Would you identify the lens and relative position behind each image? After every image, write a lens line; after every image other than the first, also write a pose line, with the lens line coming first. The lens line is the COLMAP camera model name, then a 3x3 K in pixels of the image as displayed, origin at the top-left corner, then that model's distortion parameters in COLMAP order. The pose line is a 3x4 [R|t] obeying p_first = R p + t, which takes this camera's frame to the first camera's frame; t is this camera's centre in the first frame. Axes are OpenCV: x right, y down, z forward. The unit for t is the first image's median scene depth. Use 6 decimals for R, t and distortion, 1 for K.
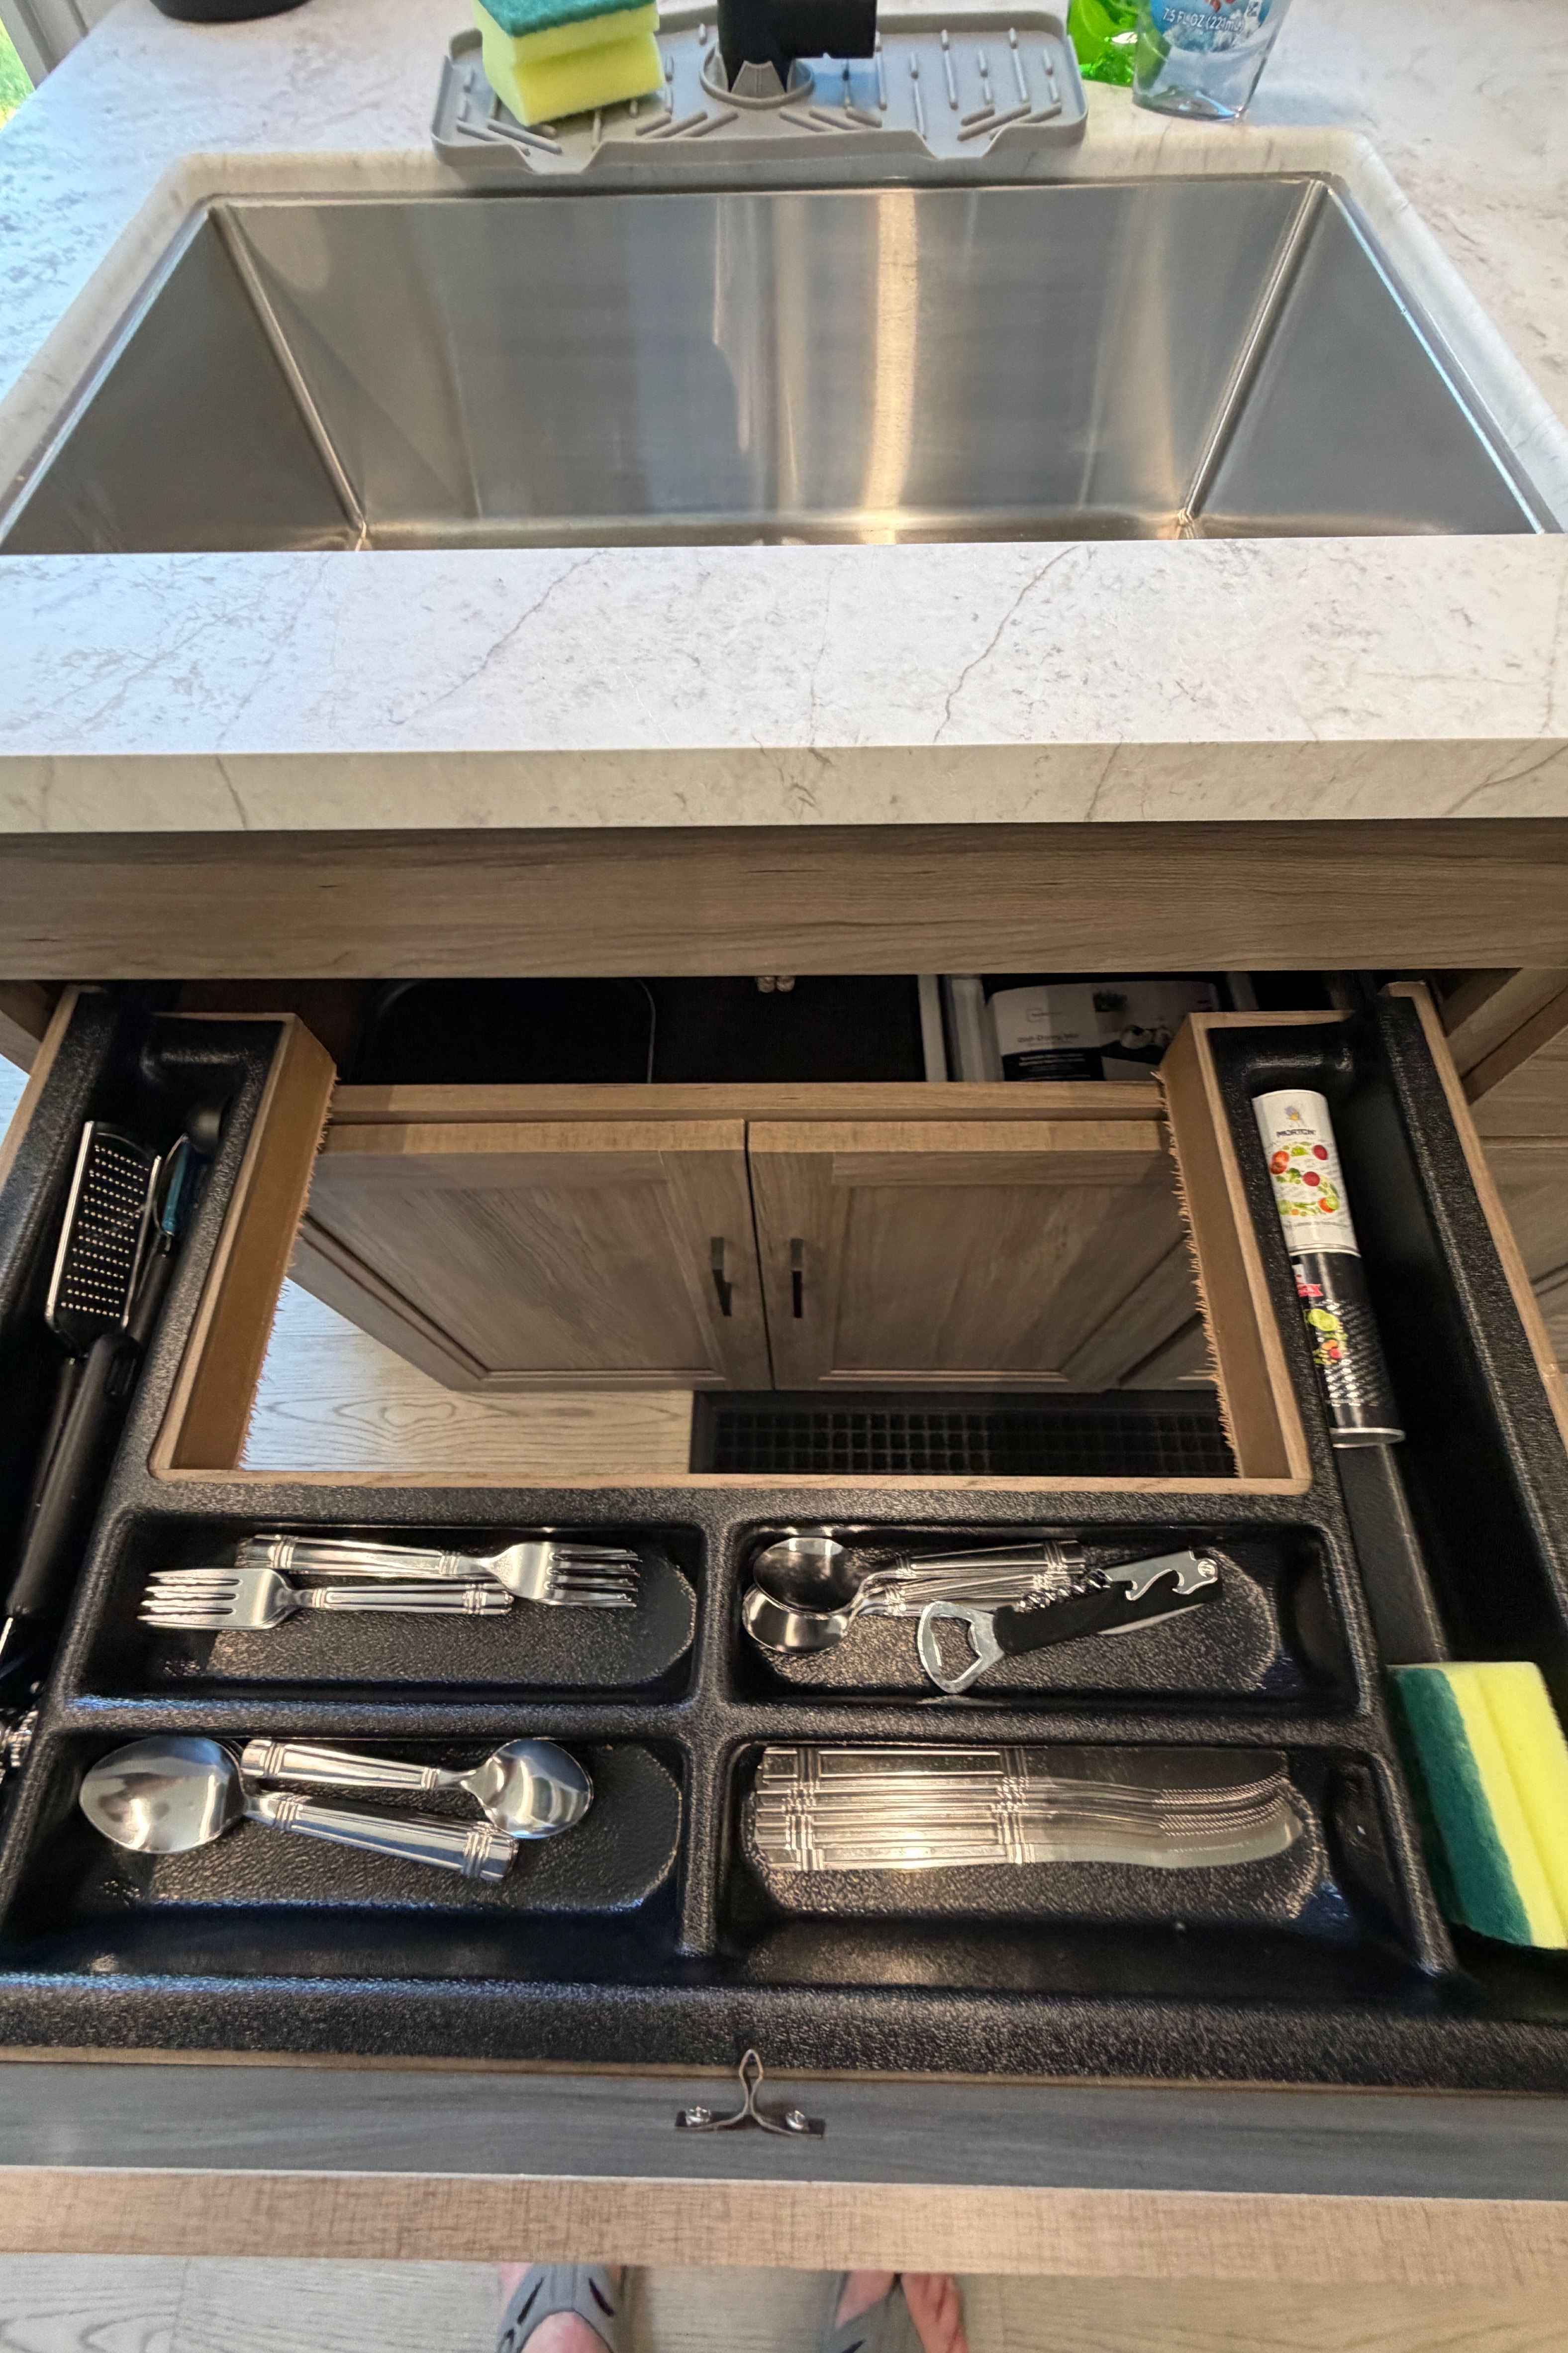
lens RADIAL K [[939.6, 0, 781.8], [0, 939.6, 1166.8], [0, 0, 1]] dist [-0.000254, 0.000175]
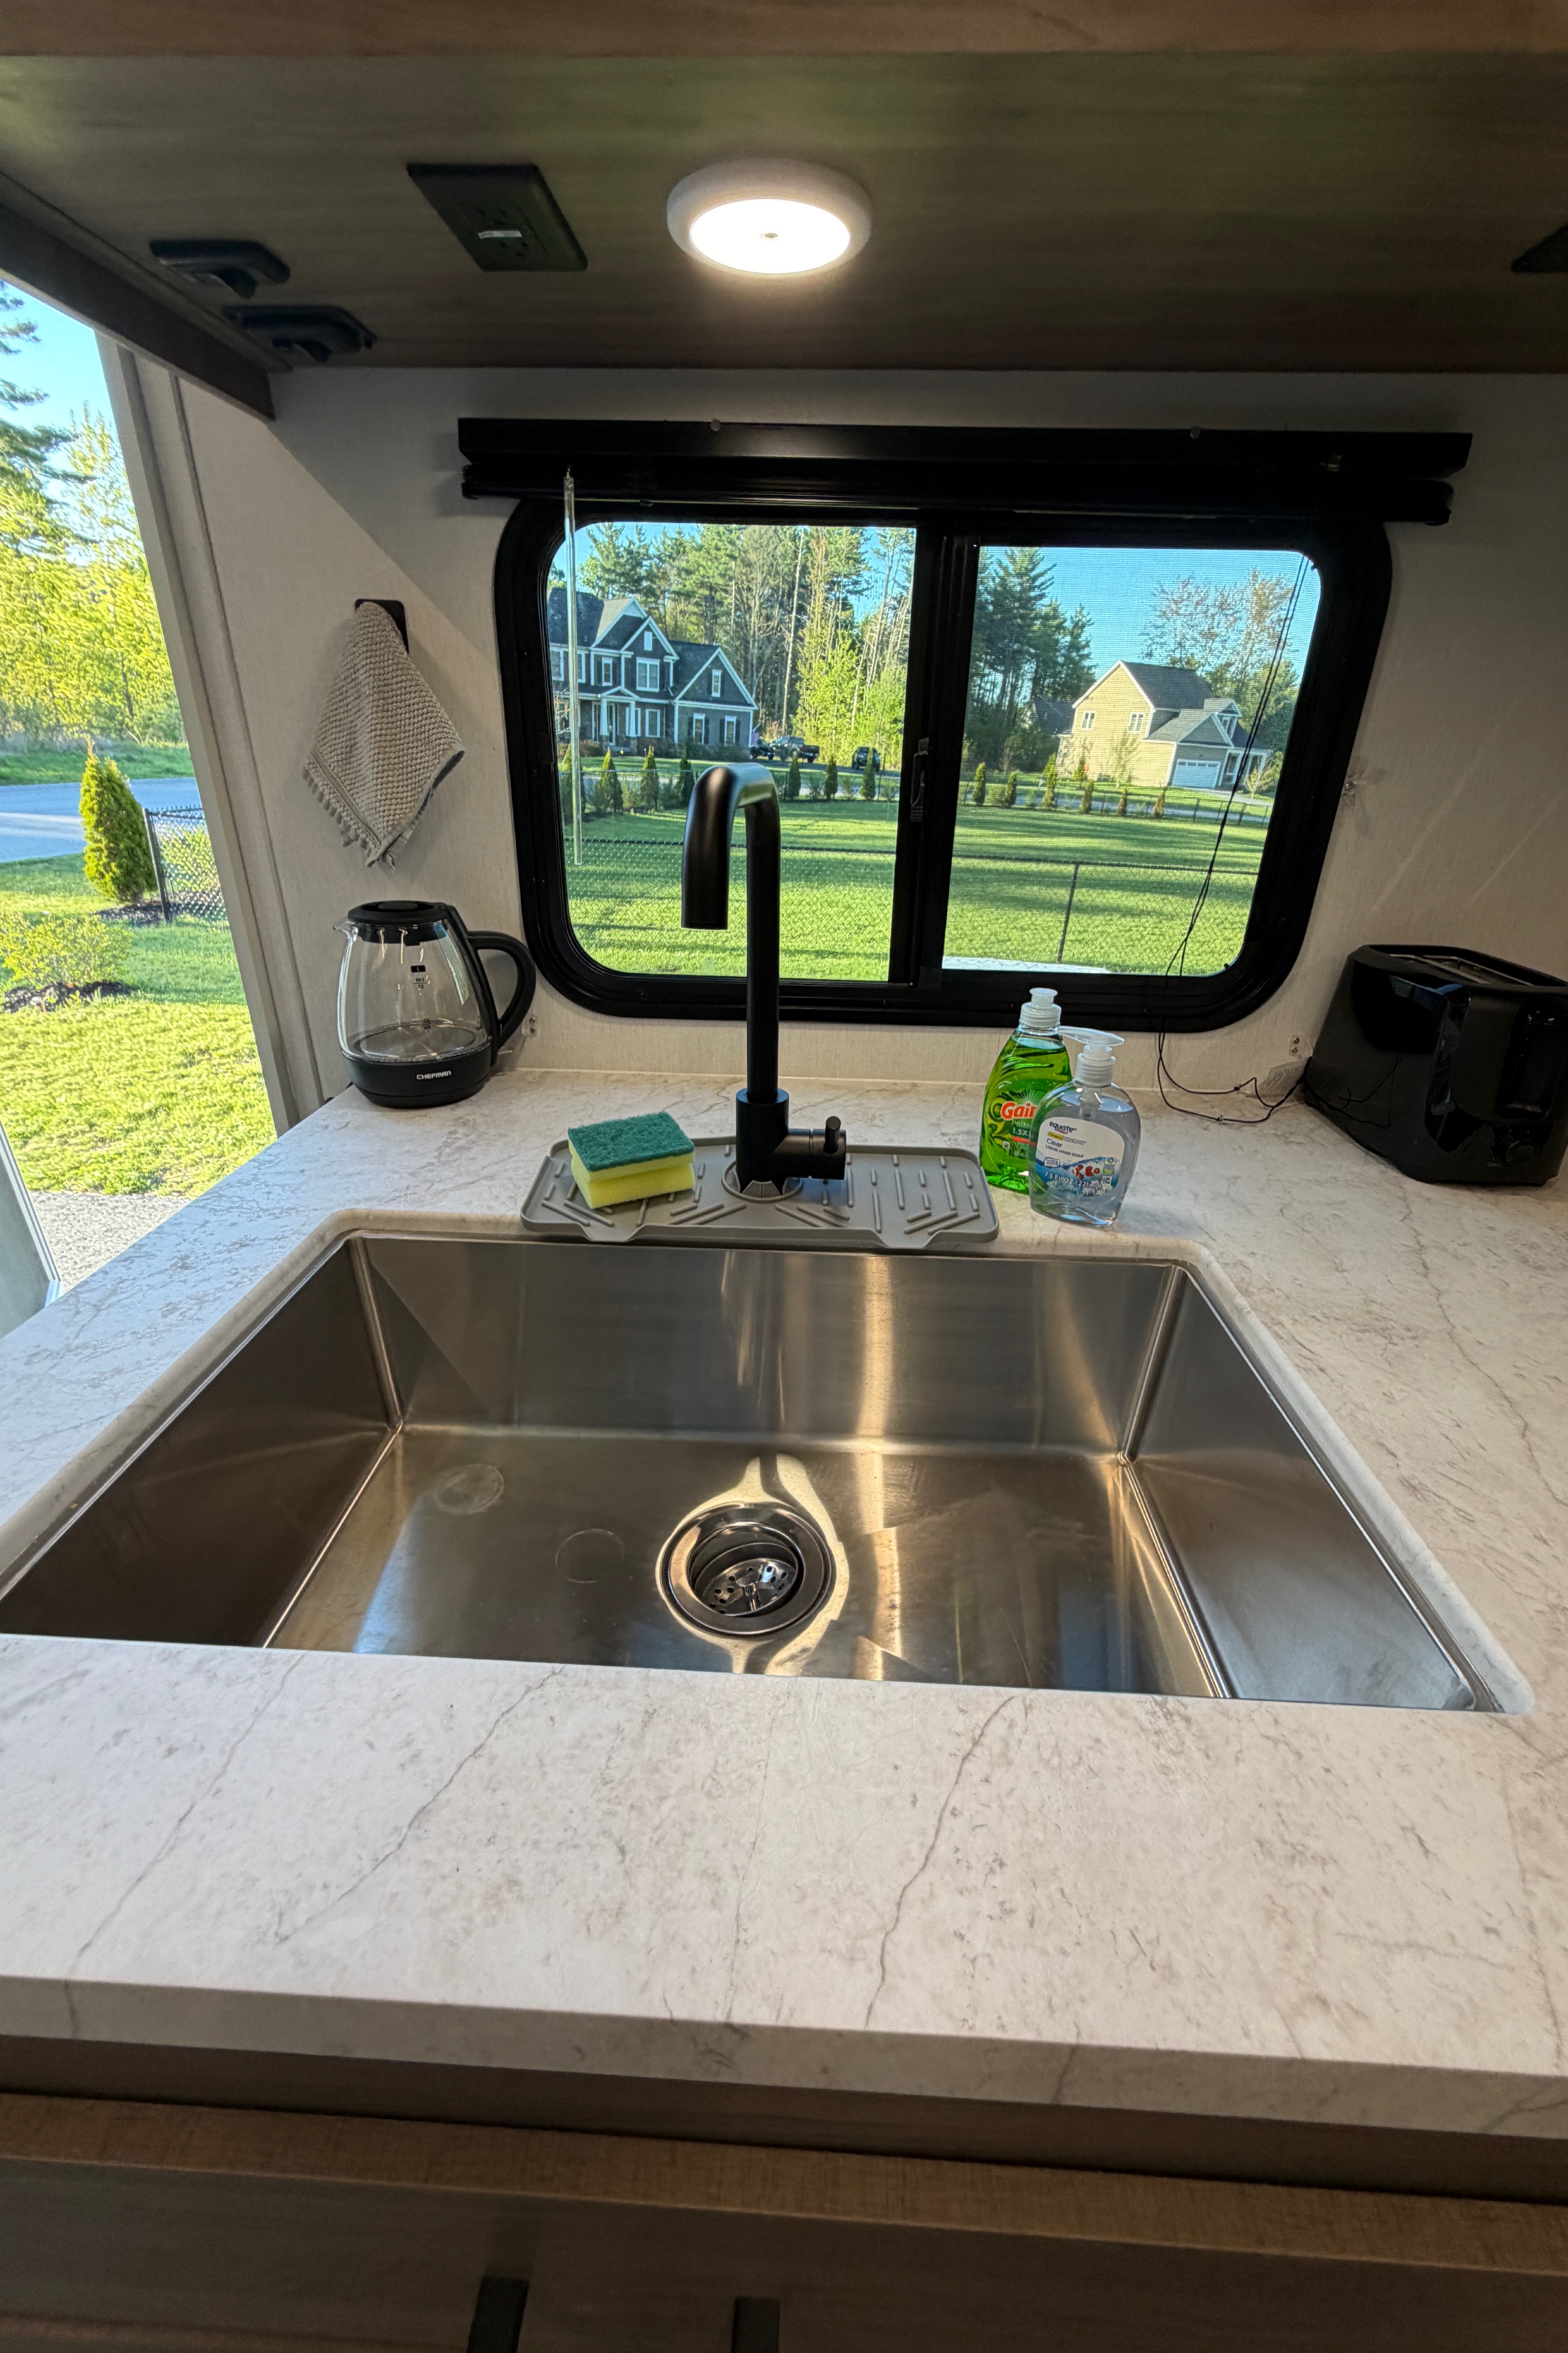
lens RADIAL K [[939.6, 0, 781.8], [0, 939.6, 1166.8], [0, 0, 1]] dist [-0.000254, 0.000175]
pose [[0.998427, 0.051251, -0.022719, 0.040141], [-0.054097, 0.774482, -0.630279, -0.339413], [-0.014707, 0.630516, 0.776037, -0.129733]]
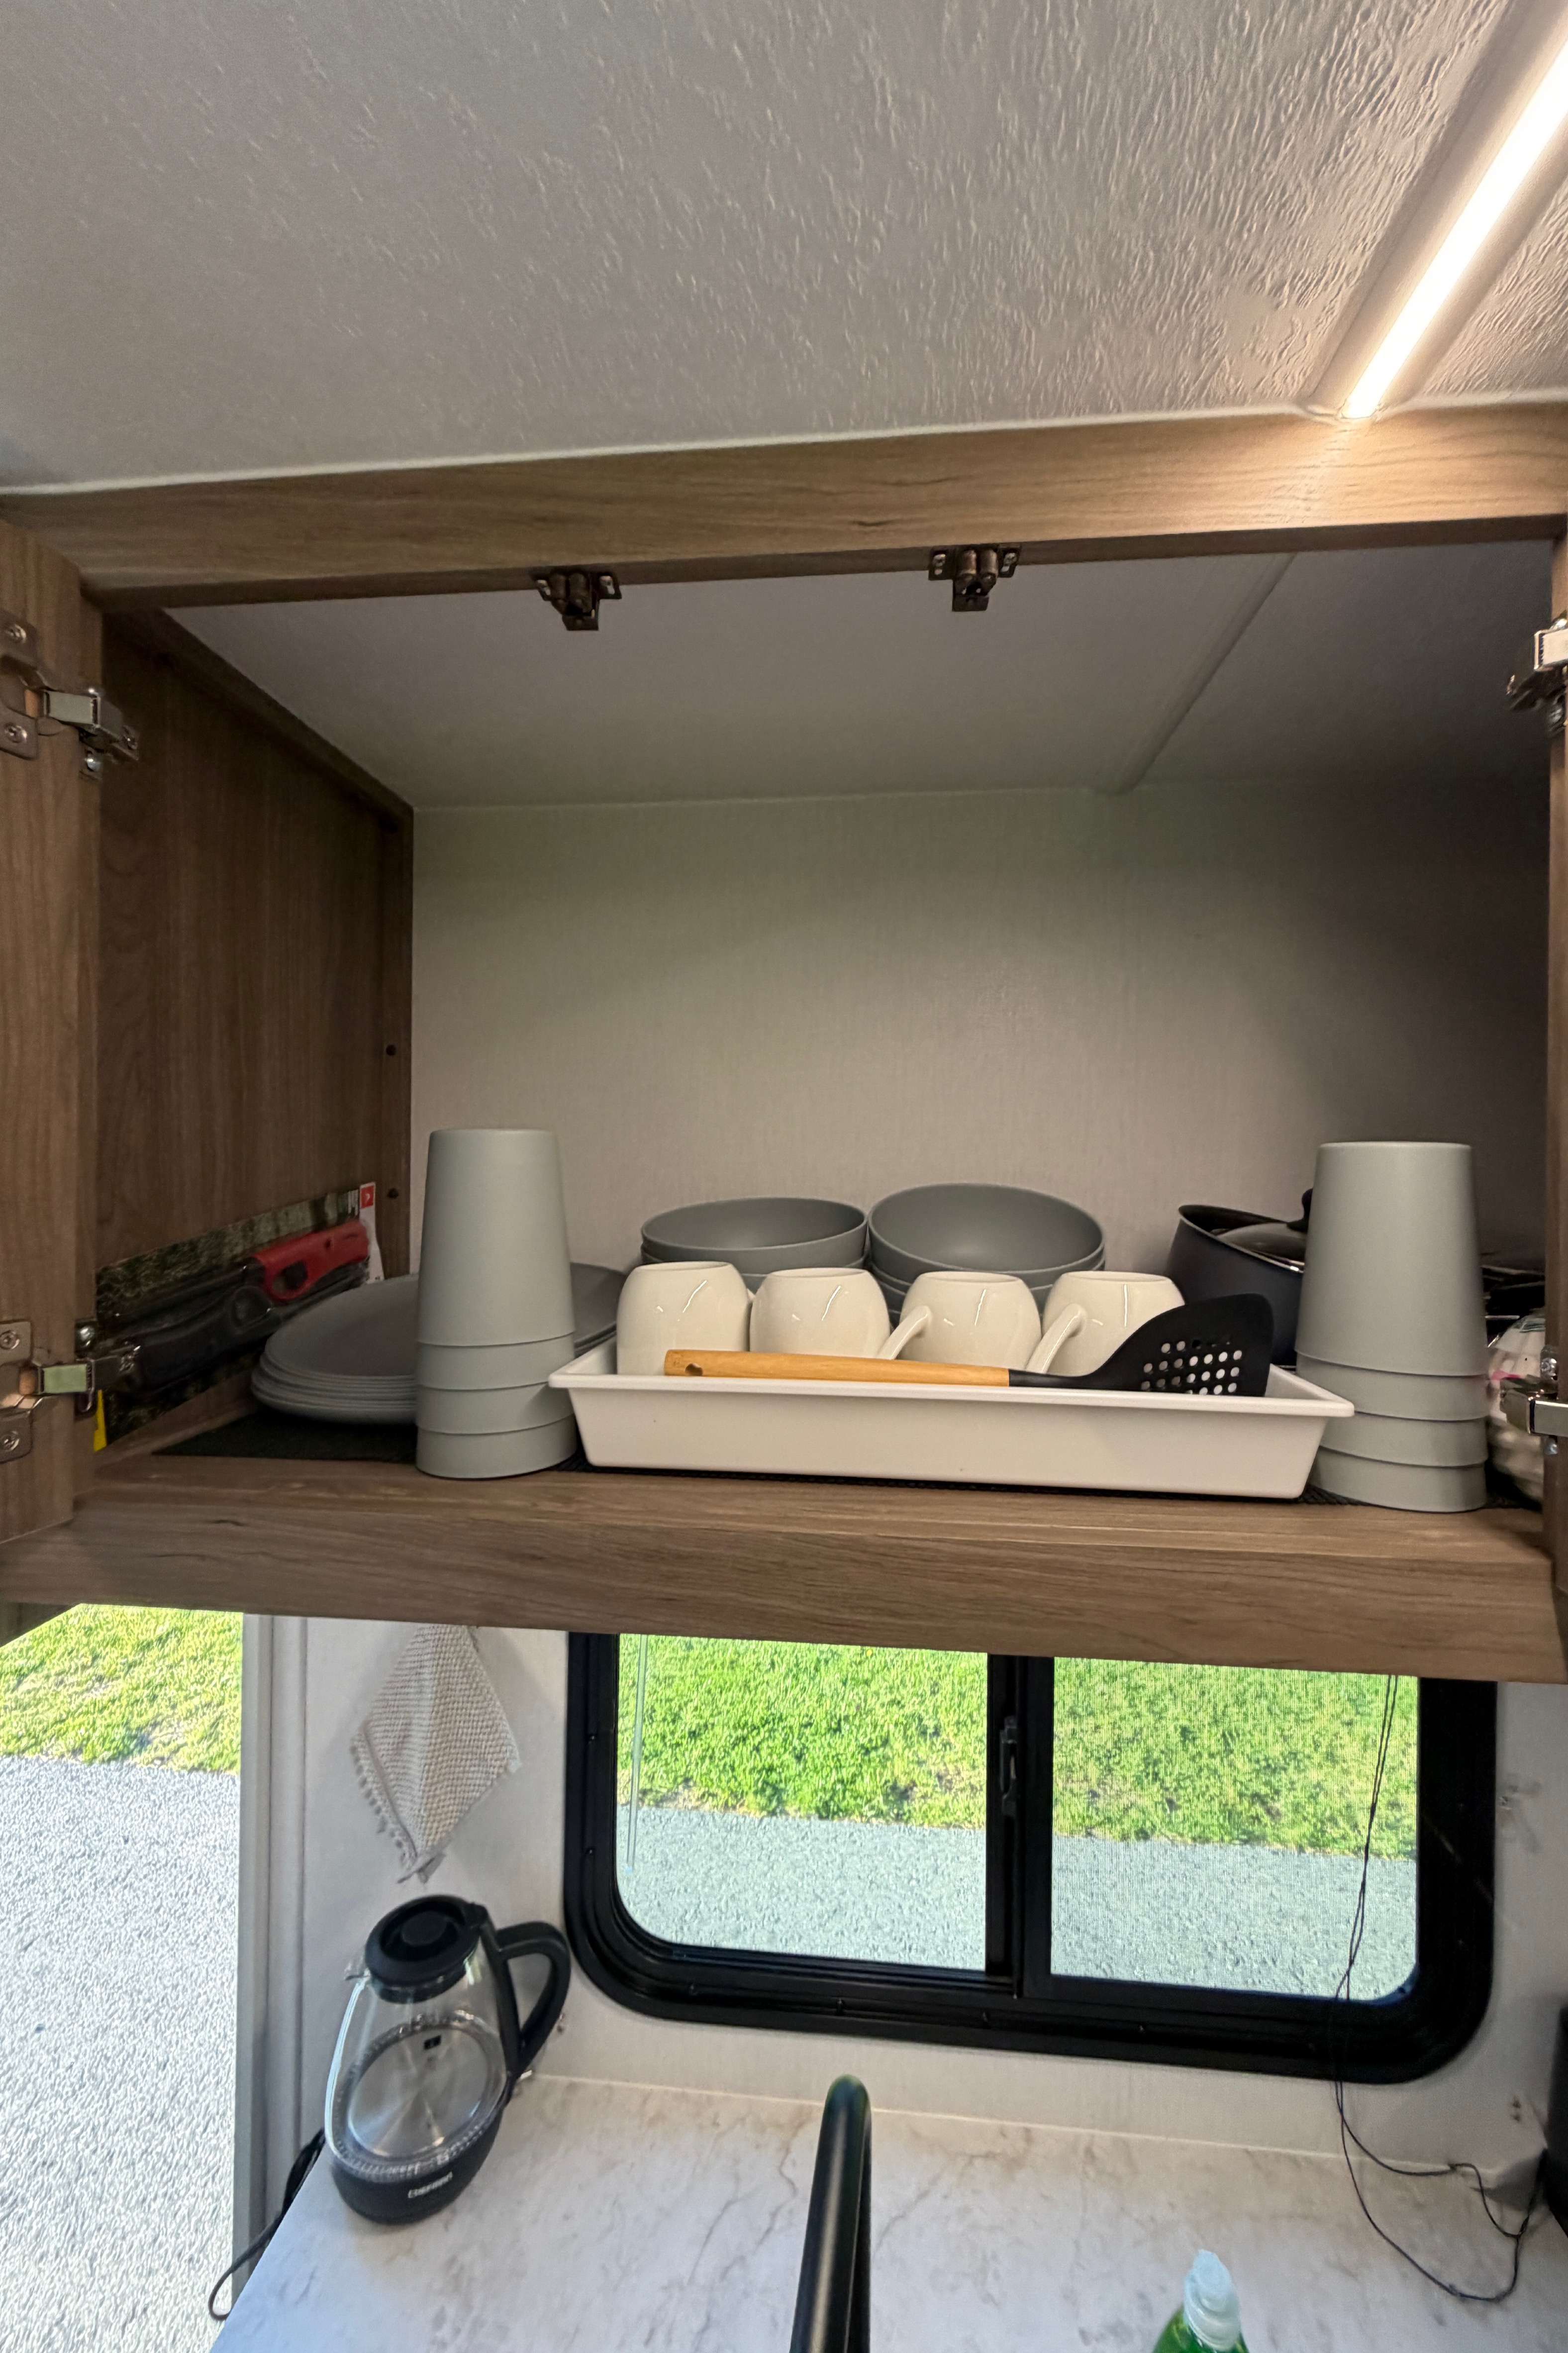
lens RADIAL K [[939.6, 0, 781.8], [0, 939.6, 1166.8], [0, 0, 1]] dist [-0.000254, 0.000175]
pose [[0.995193, 0.028985, -0.093549, -0.053466], [-0.096900, 0.429988, -0.897620, -1.056201], [0.014207, 0.902369, 0.430729, -0.925027]]
